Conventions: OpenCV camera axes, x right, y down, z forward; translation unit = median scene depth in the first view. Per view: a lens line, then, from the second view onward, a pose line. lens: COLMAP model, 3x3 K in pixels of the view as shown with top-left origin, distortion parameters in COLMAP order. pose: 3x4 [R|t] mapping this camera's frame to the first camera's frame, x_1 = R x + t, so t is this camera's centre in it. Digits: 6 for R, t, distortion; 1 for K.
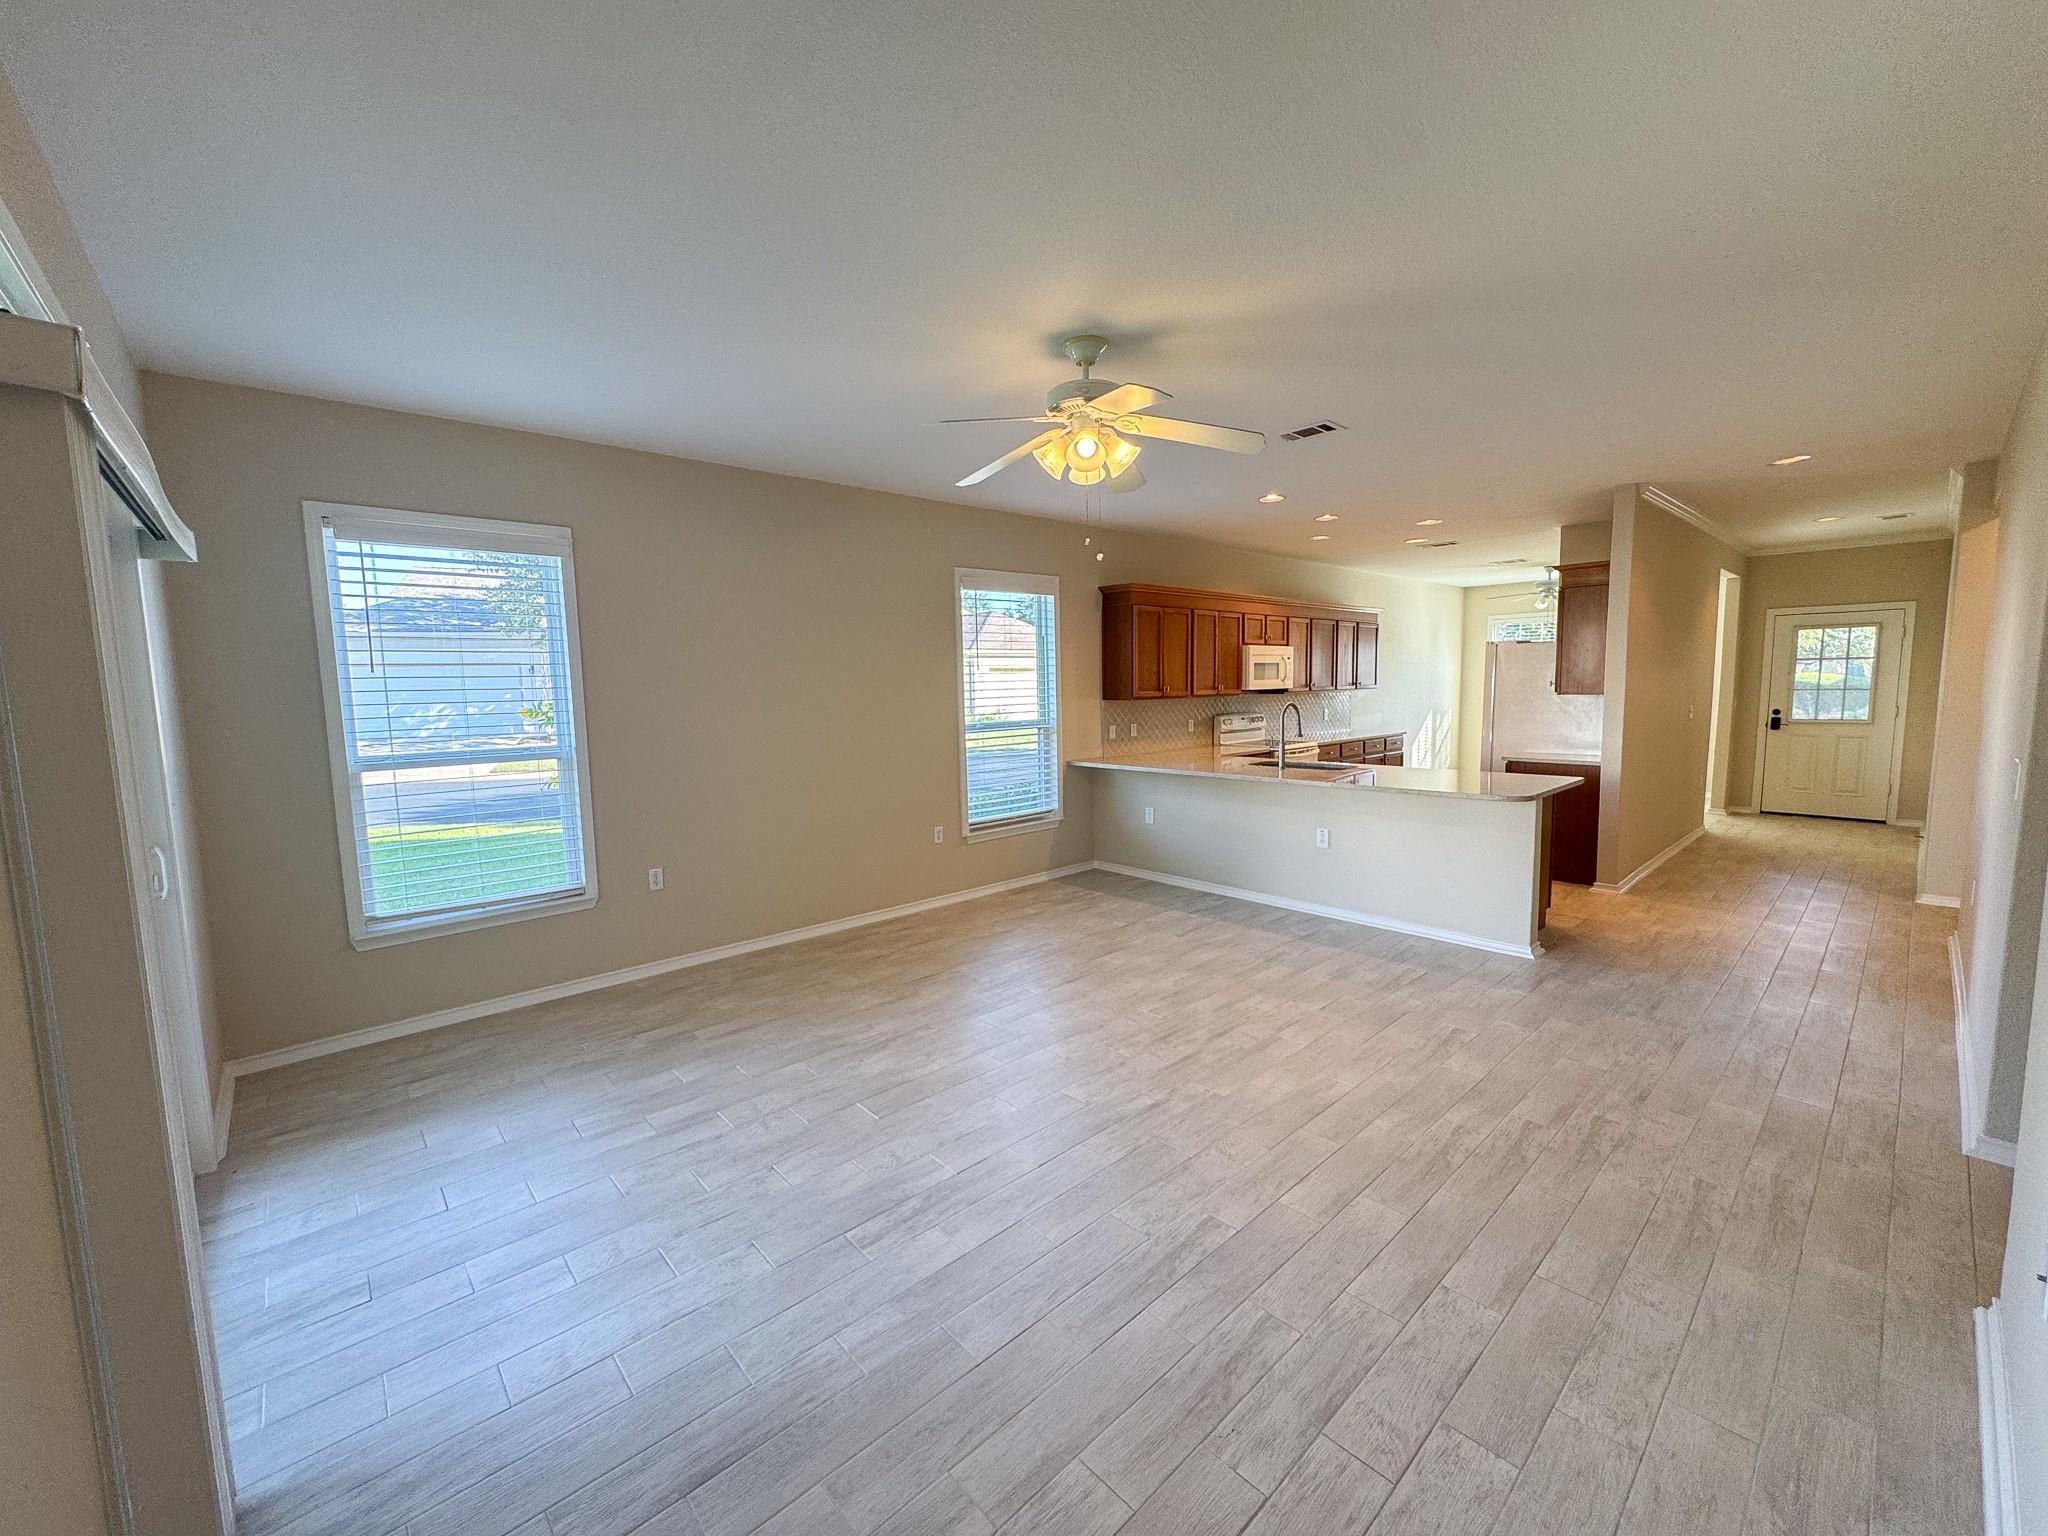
lens RADIAL K [[817.9, 0, 1023.0], [0, 817.9, 766.2], [0, 0, 1]] dist [-0.001901, 0.000200]
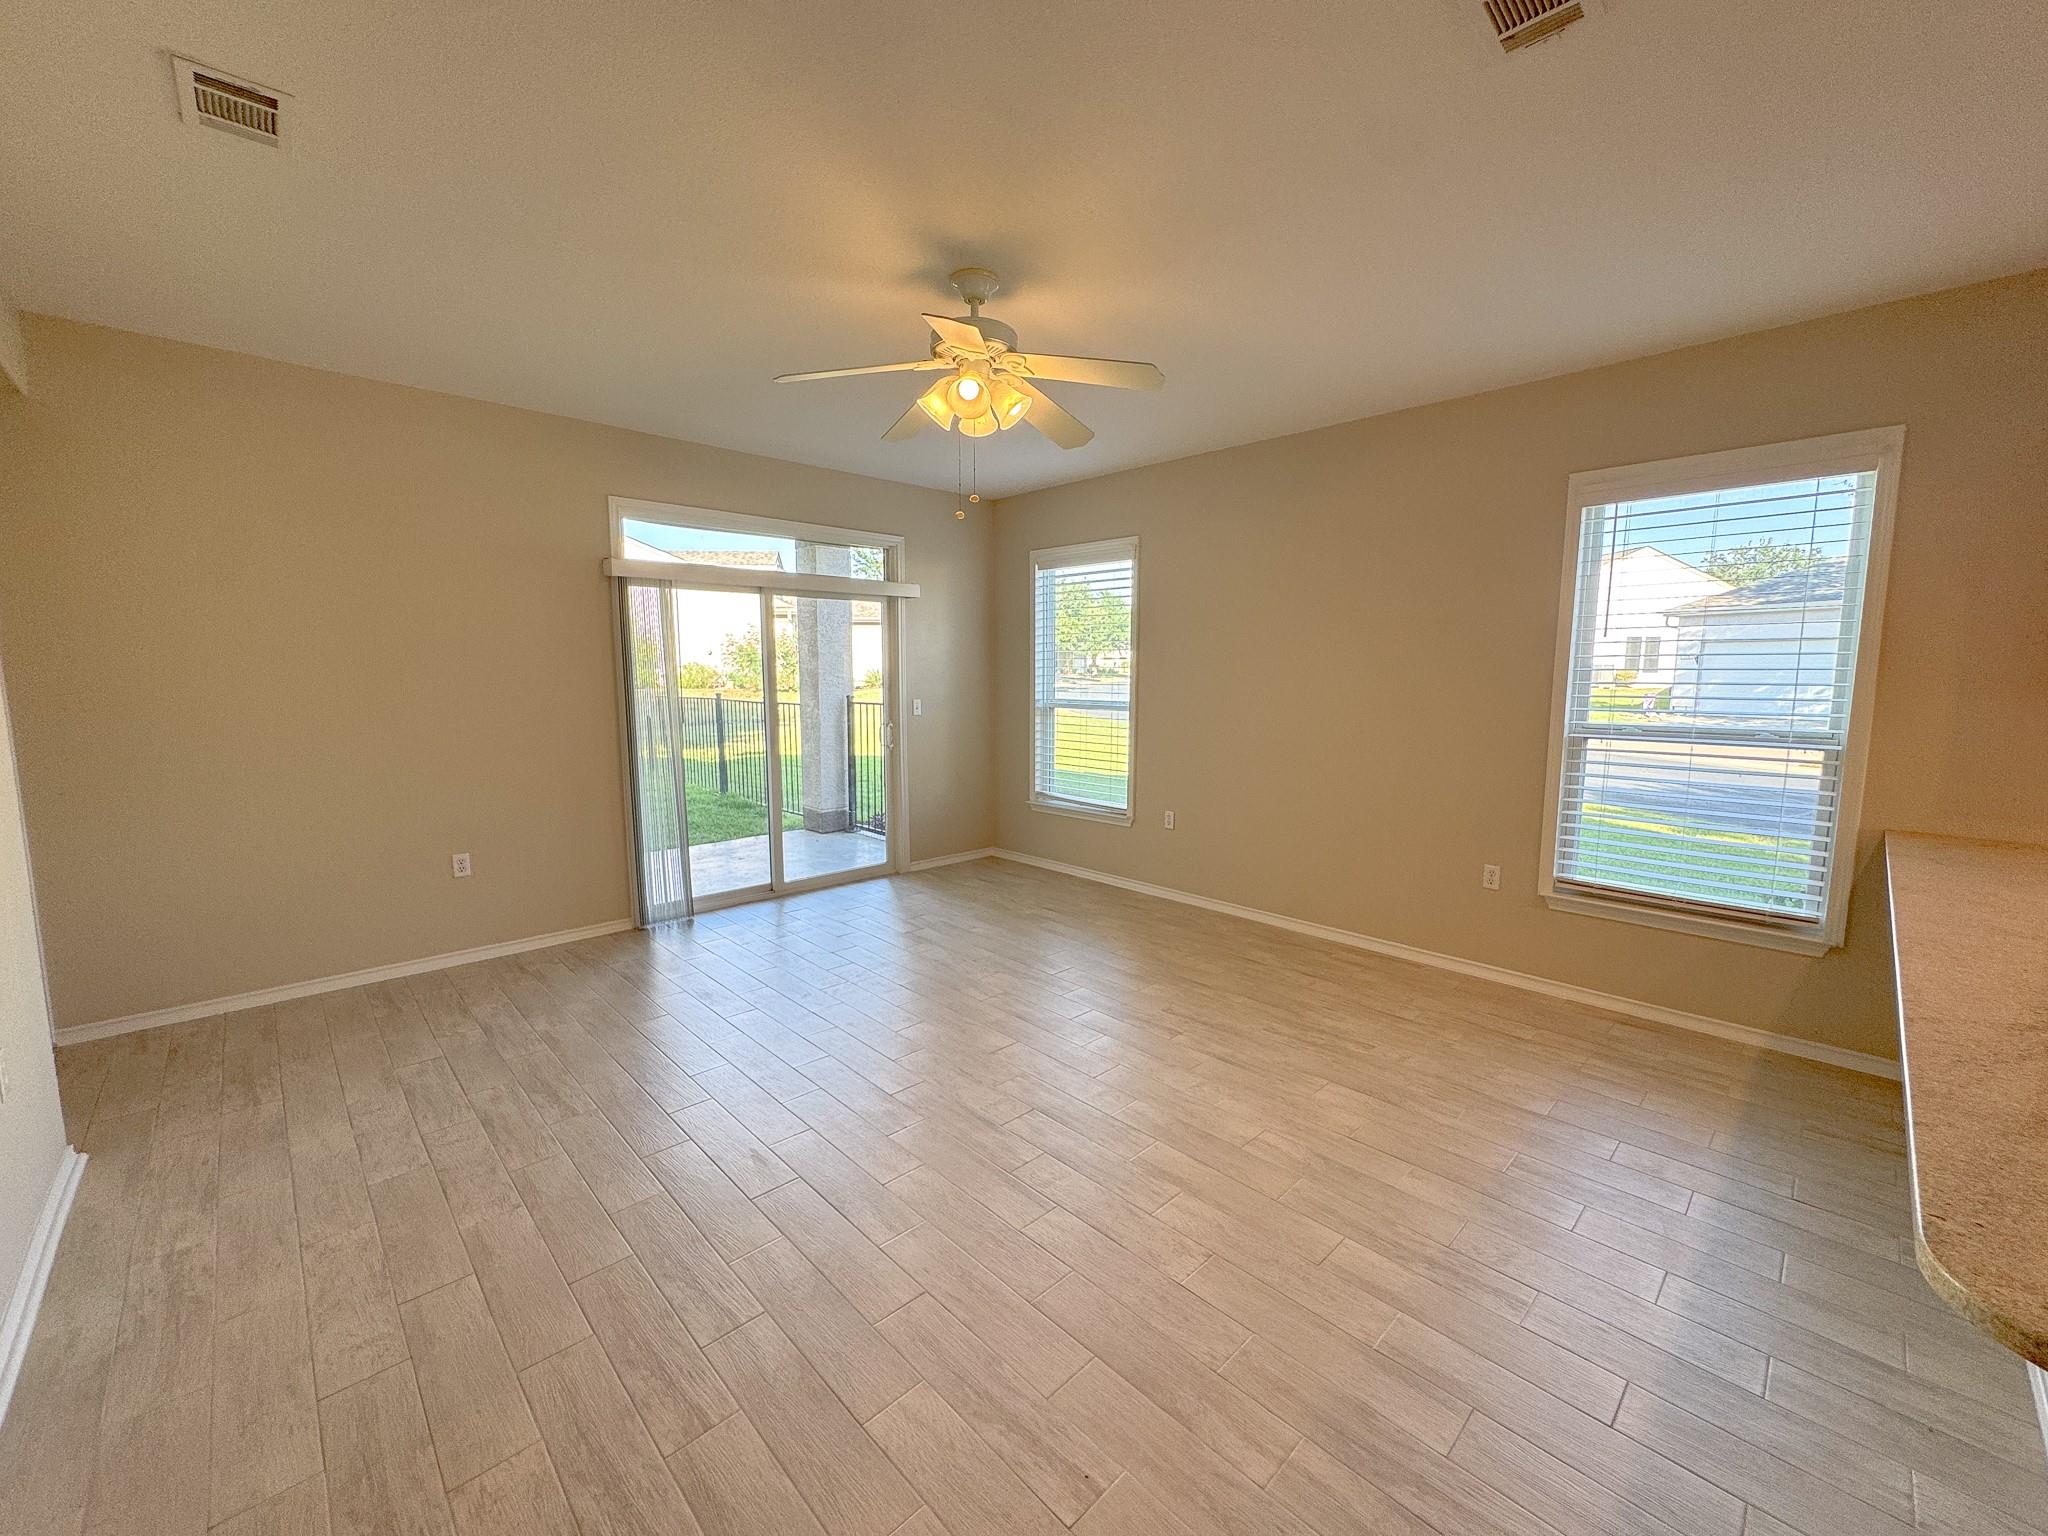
lens RADIAL K [[812.4, 0, 1024.0], [0, 812.4, 768.0], [0, 0, 1]] dist [-0.001205, 0.000178]
pose [[0.029861, 0.138026, -0.989978, 0.599790], [-0.107350, 0.985134, 0.134113, -0.061774], [0.993773, 0.102270, 0.044234, 0.612952]]
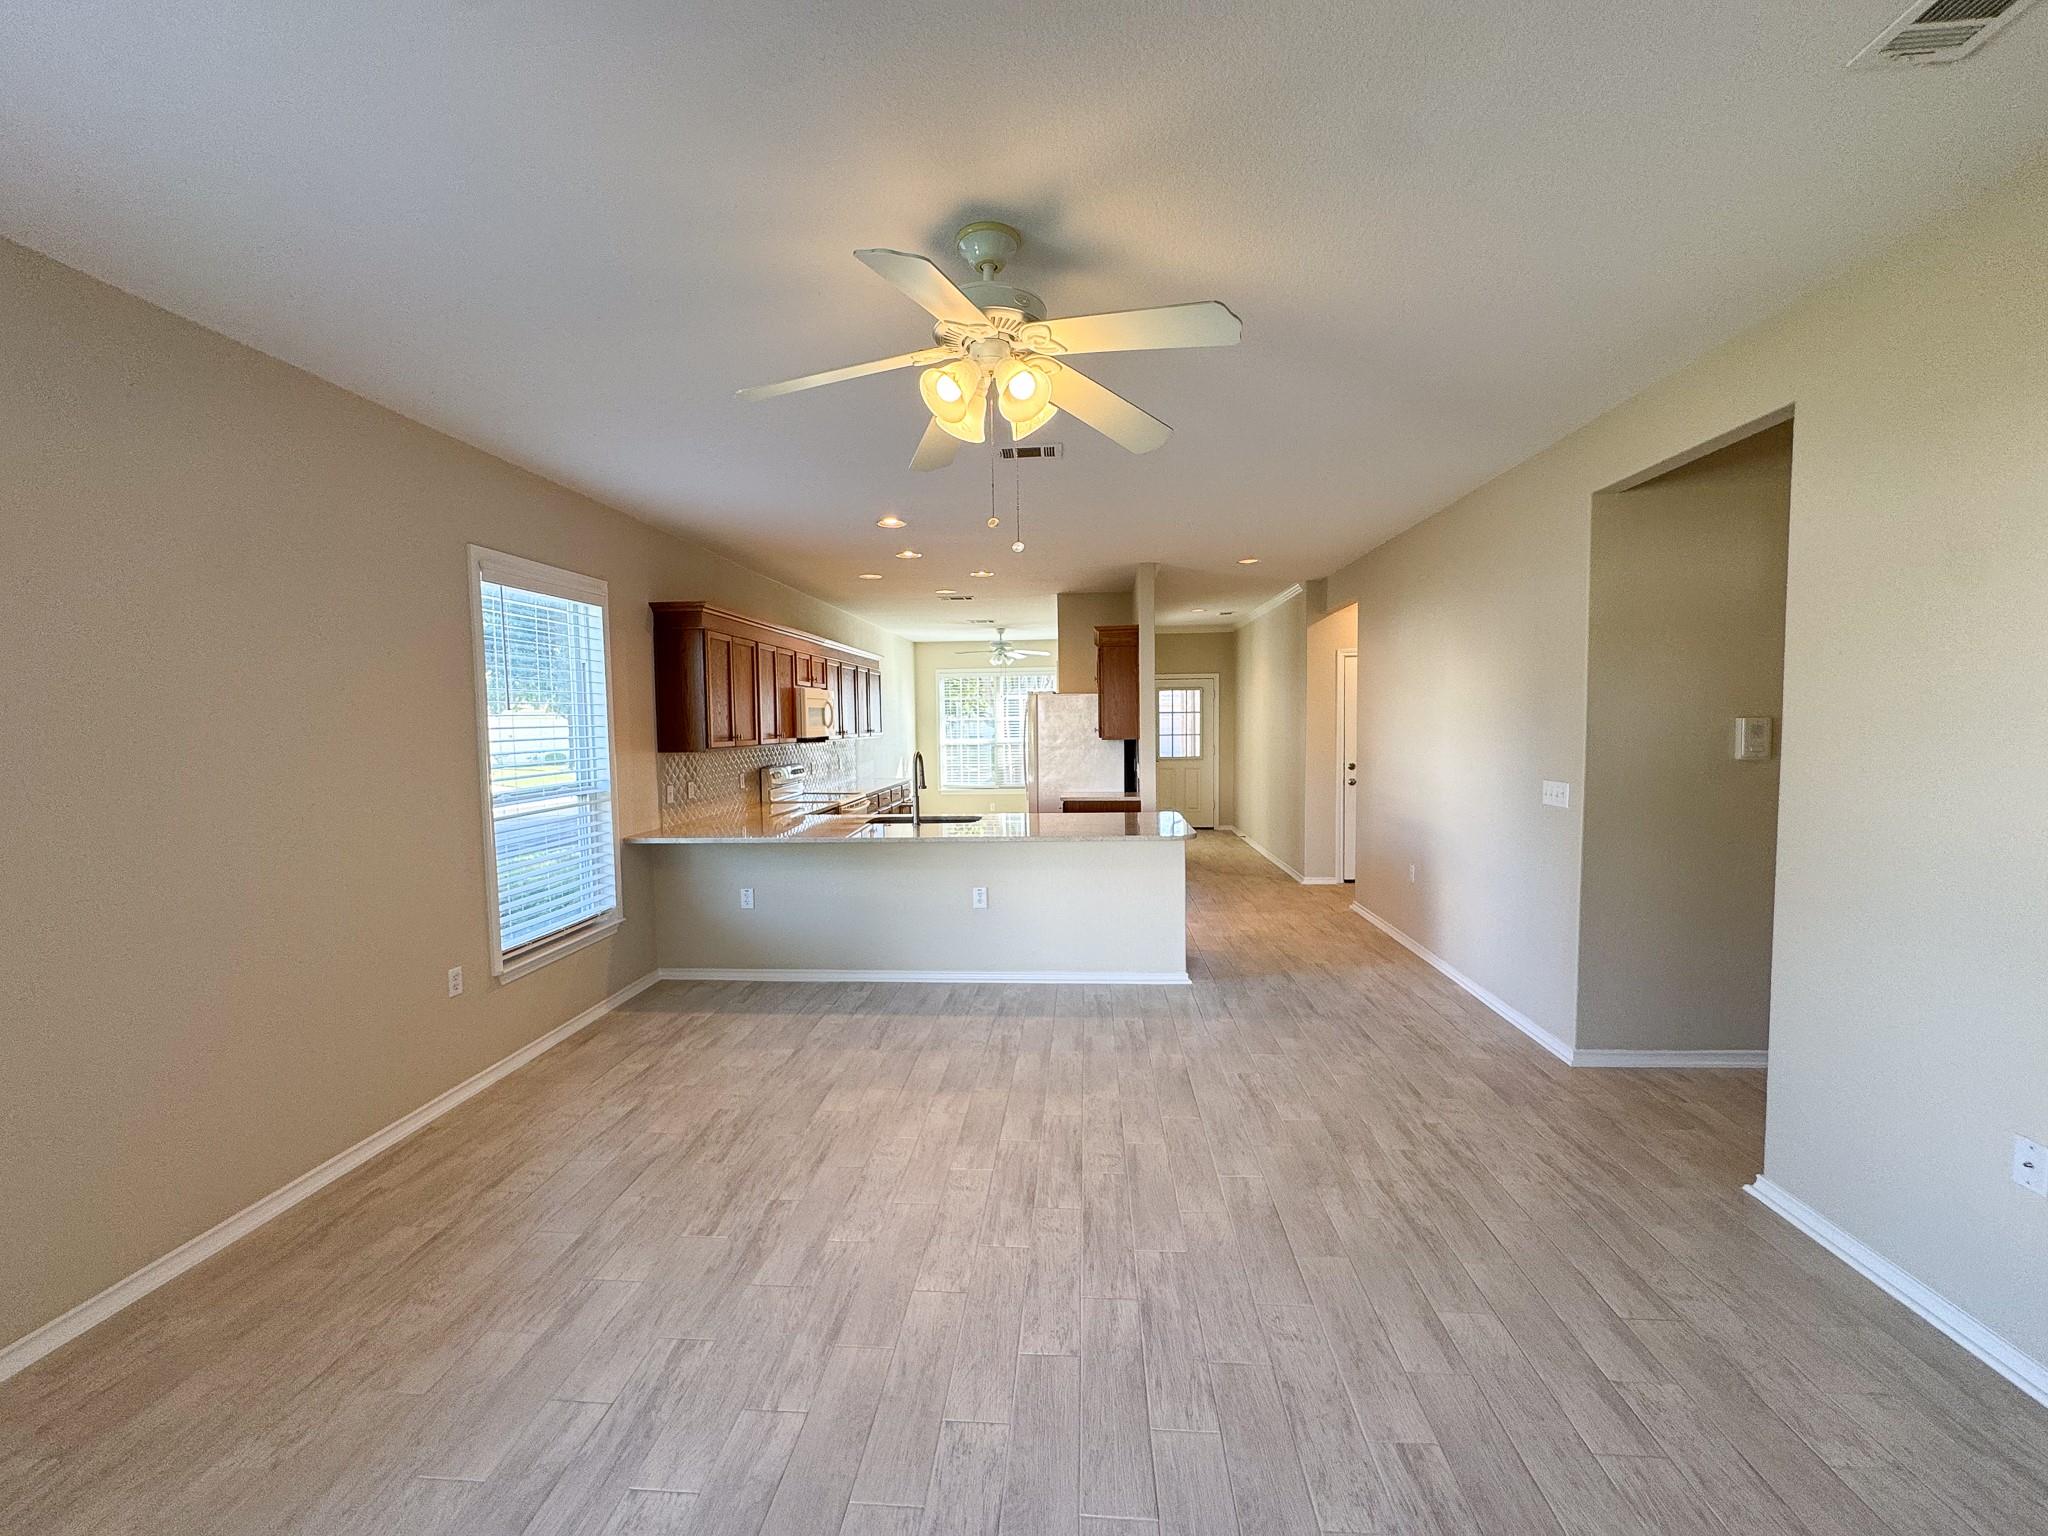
lens RADIAL K [[817.9, 0, 1023.0], [0, 817.9, 766.2], [0, 0, 1]] dist [-0.001901, 0.000200]
pose [[0.726275, -0.030871, 0.686710, -0.224912], [0.071620, 0.996952, -0.030929, -0.027331], [-0.683663, 0.071646, 0.726273, 0.290708]]
